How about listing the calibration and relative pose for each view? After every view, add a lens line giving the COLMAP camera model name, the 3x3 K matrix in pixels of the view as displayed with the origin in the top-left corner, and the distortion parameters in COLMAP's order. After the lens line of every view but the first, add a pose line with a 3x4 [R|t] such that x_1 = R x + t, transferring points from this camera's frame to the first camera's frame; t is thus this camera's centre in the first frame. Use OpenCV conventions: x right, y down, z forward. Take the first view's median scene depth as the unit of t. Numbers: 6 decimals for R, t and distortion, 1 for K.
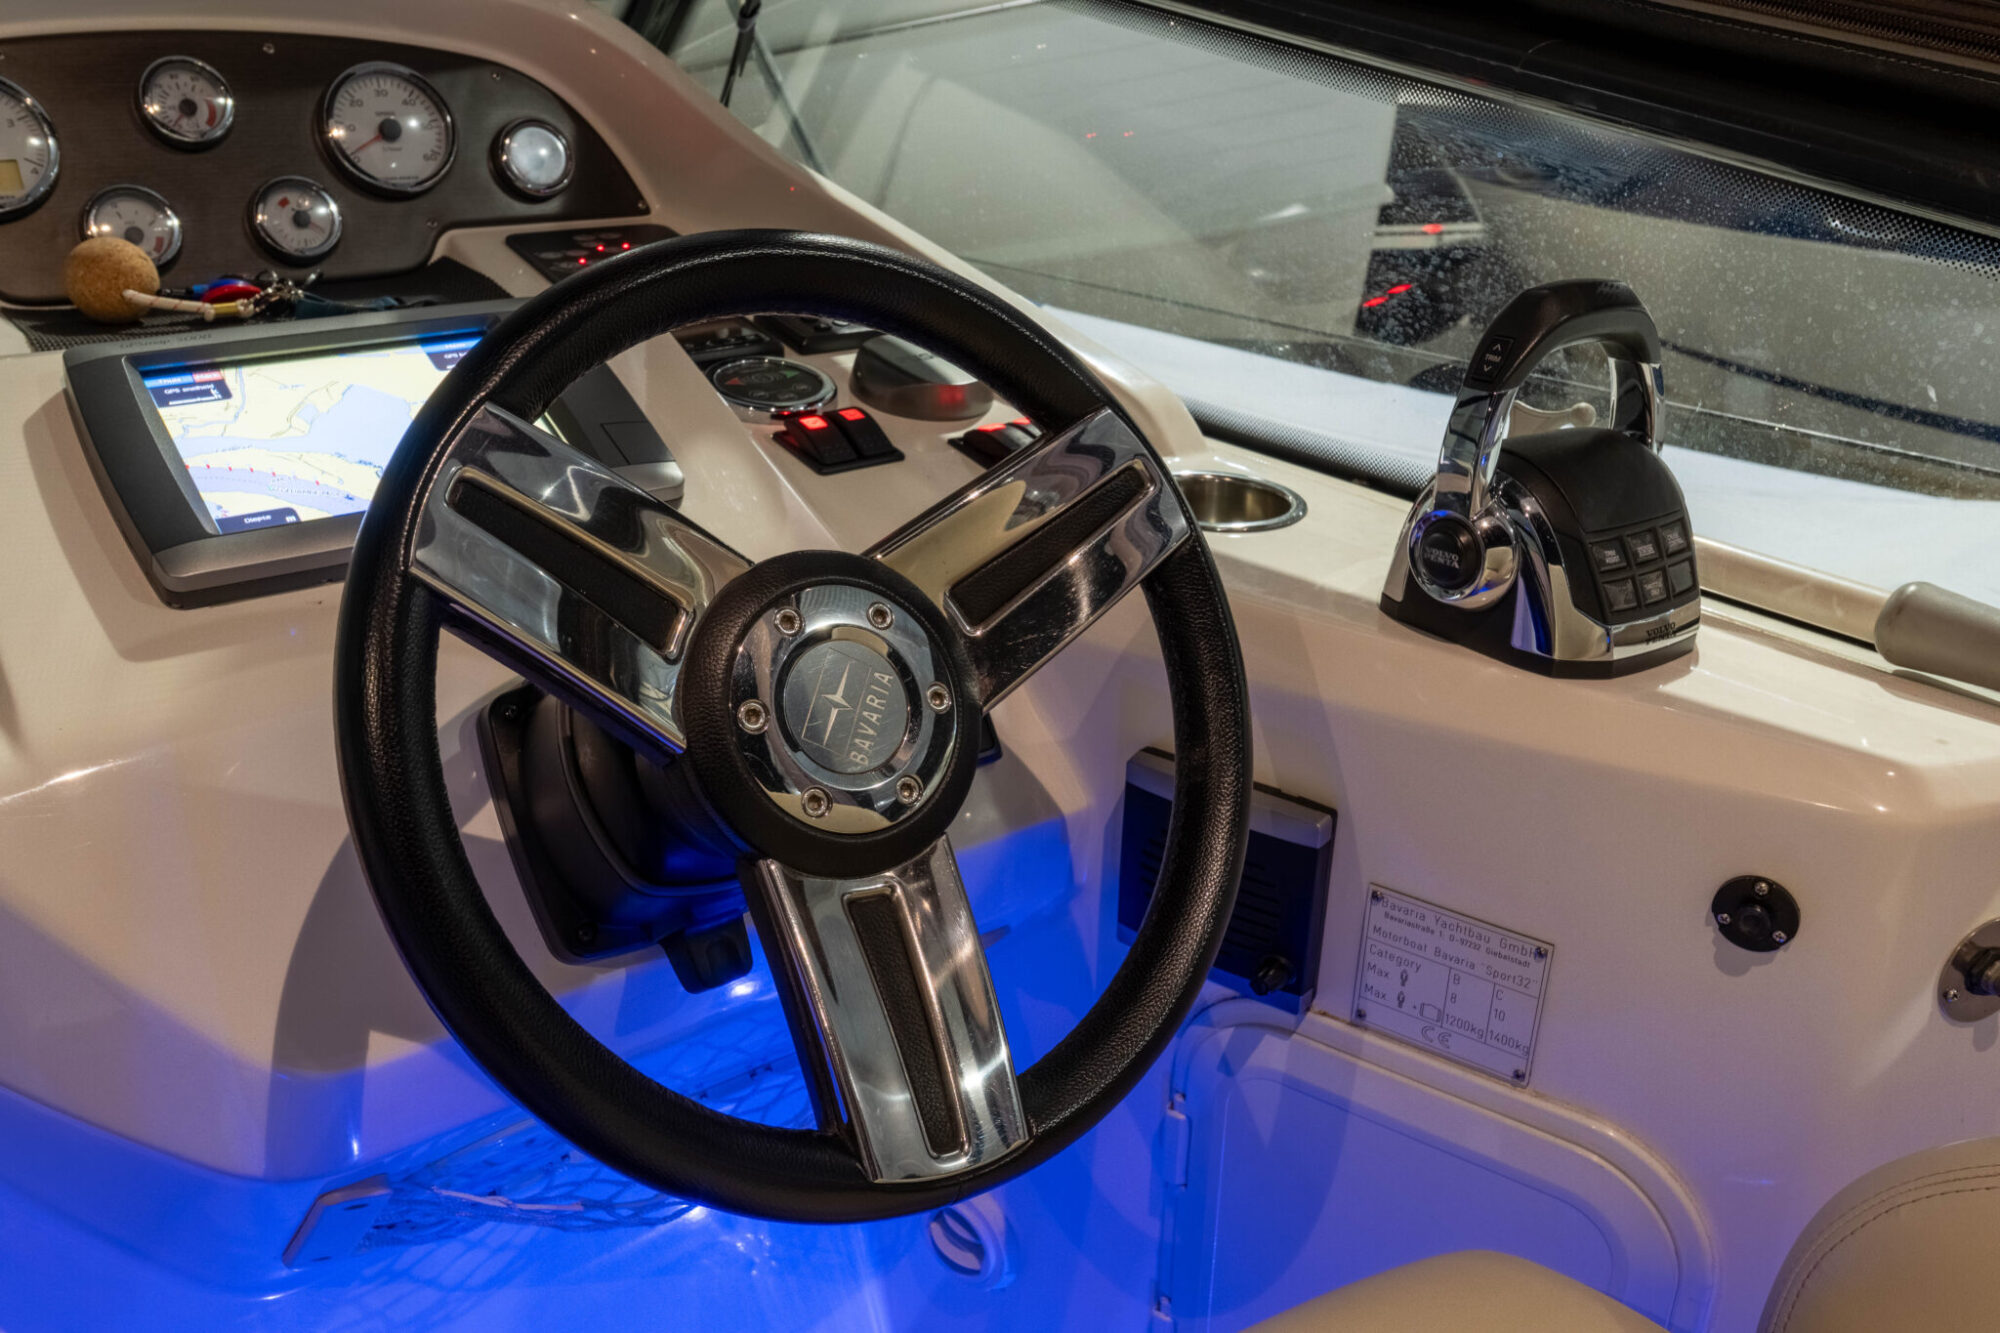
lens RADIAL K [[1676.4, 0, 1010.5], [0, 1676.4, 653.0], [0, 0, 1]] dist [0.001245, 0.004021]
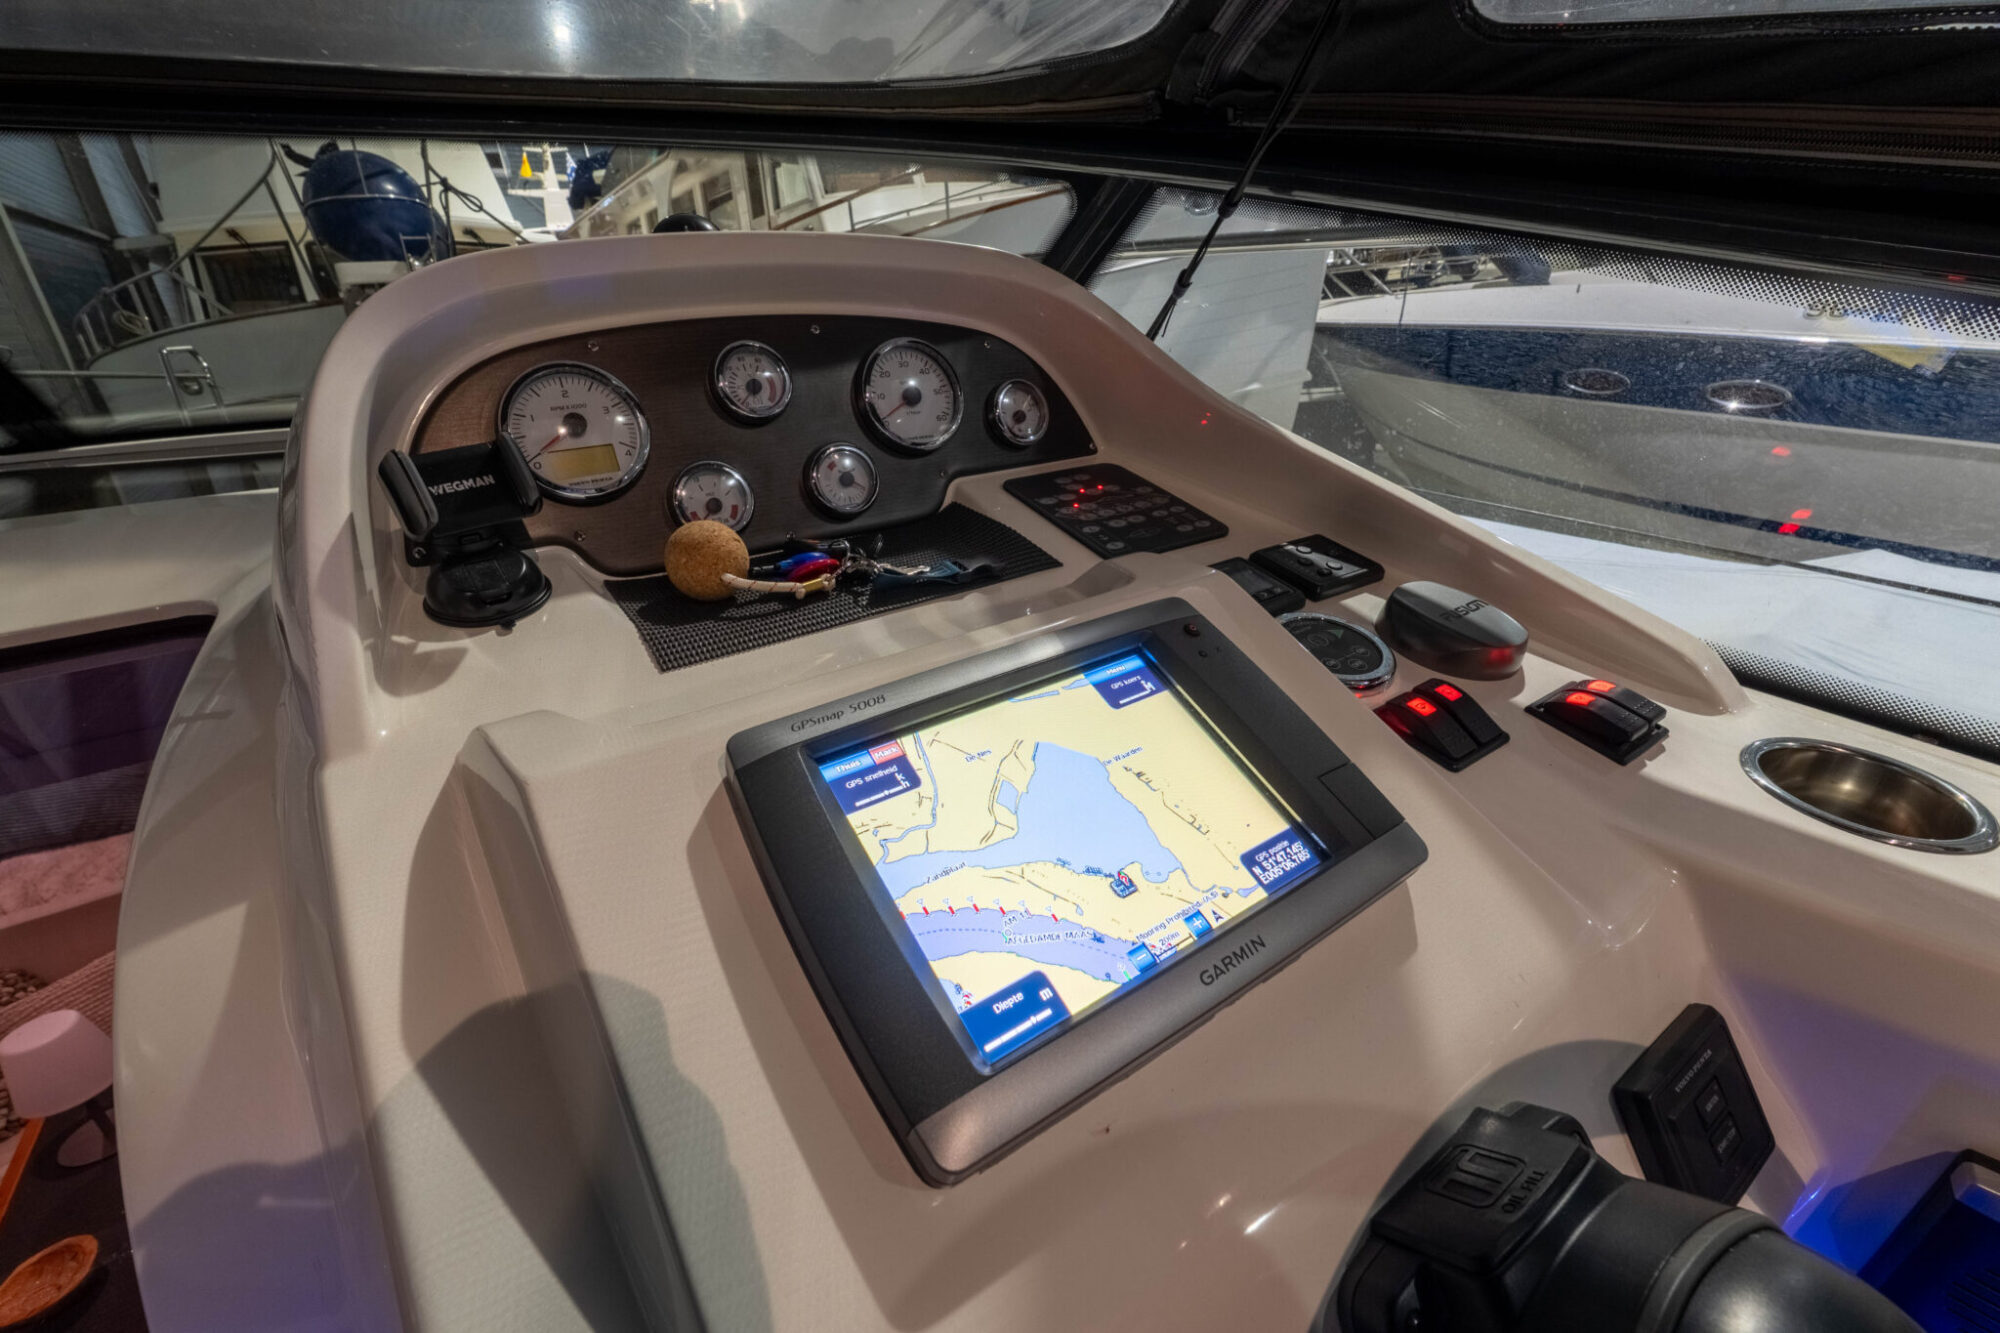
lens RADIAL K [[846.9, 0, 1001.1], [0, 846.9, 664.9], [0, 0, 1]] dist [-0.004232, -0.001173]
pose [[0.998077, -0.009322, -0.061286, -0.315509], [0.013136, 0.997982, 0.062132, -0.186021], [0.060583, -0.062817, 0.996185, 0.468723]]
